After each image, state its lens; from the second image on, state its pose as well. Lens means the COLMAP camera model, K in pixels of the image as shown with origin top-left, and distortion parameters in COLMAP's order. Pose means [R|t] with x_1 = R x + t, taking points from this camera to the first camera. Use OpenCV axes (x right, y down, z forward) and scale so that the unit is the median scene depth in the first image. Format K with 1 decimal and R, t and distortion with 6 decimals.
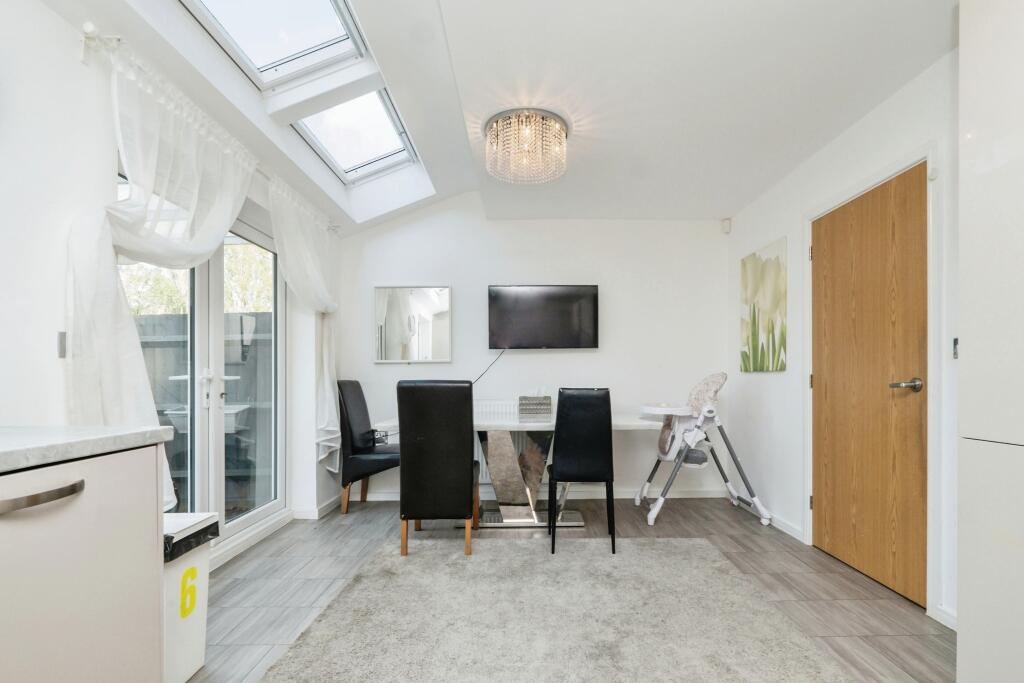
lens RADIAL K [[456.1, 0, 505.5], [0, 456.1, 380.9], [0, 0, 1]] dist [-0.001694, 0.000380]
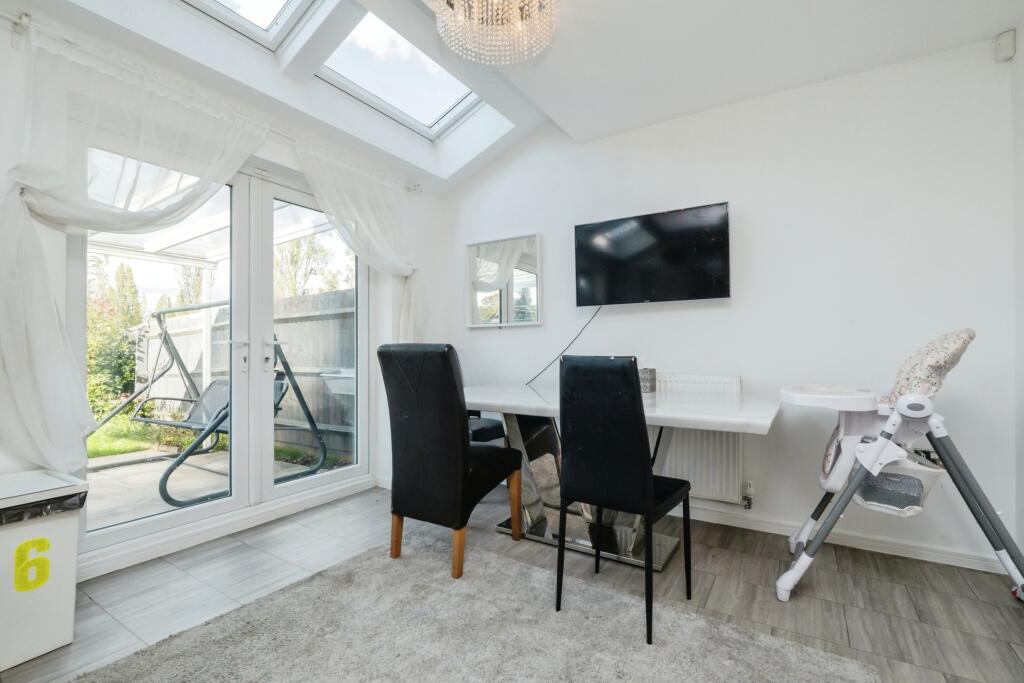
lens RADIAL K [[456.1, 0, 469.4], [0, 456.1, 344.9], [0, 0, 1]] dist [-0.001694, 0.000380]
pose [[0.861535, -0.001717, -0.507695, 0.277396], [-0.005459, 0.999905, -0.012646, 0.008529], [0.507669, 0.013667, 0.861444, 0.317454]]
